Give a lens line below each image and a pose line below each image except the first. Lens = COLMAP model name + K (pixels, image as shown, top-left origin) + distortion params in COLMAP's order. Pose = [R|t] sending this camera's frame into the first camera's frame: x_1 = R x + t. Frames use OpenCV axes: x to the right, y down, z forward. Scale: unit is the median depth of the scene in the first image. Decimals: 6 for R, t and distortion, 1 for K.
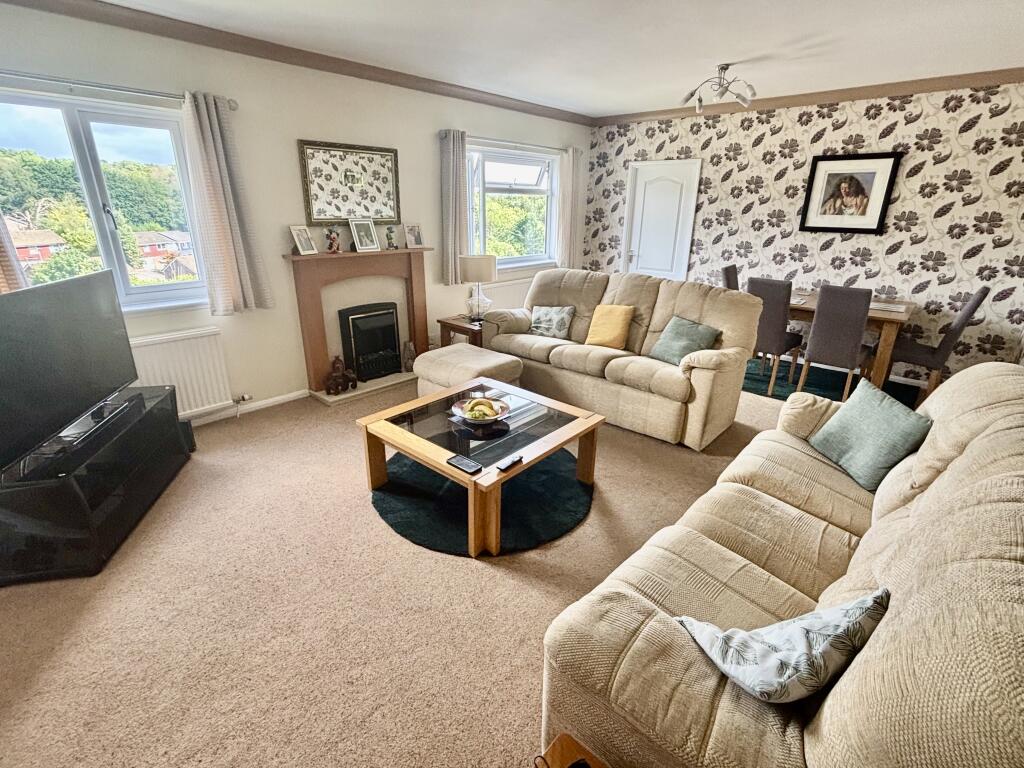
lens RADIAL K [[487.3, 0, 512.0], [0, 487.3, 384.0], [0, 0, 1]] dist [-0.004949, 0.000489]
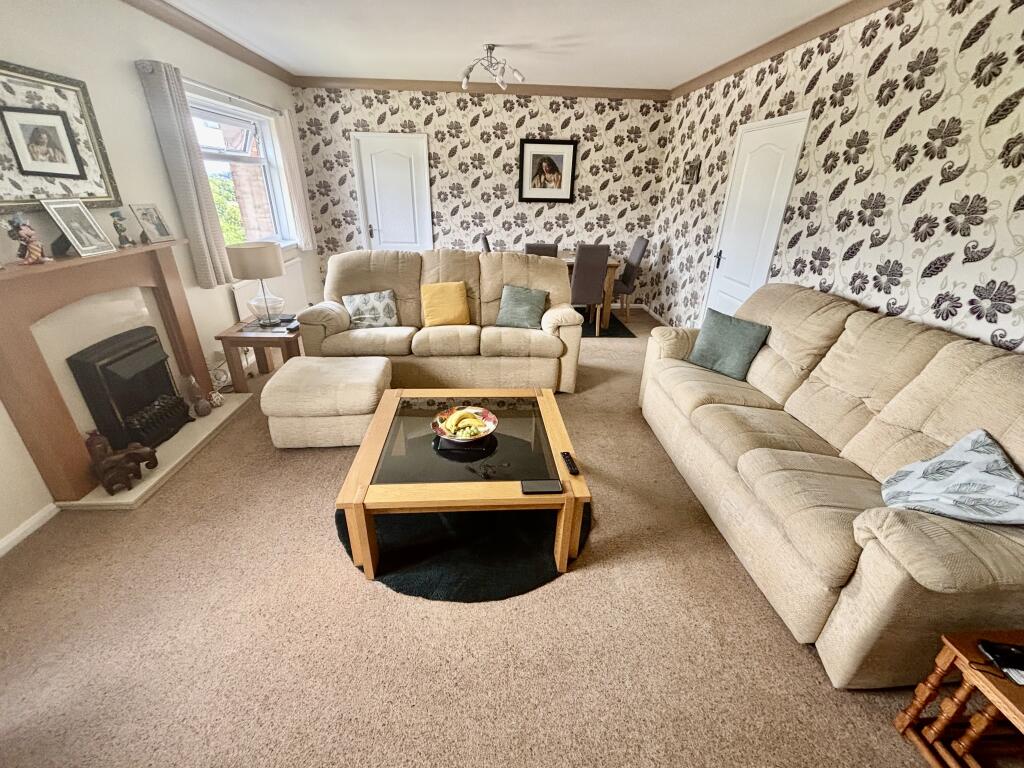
lens RADIAL K [[427.6, 0, 512.0], [0, 427.6, 384.0], [0, 0, 1]] dist [-0.009682, 0.000226]
pose [[0.707907, -0.295888, 0.641340, -0.290132], [0.230877, 0.955079, 0.185794, -0.084763], [-0.667505, 0.016545, 0.744421, 0.229566]]
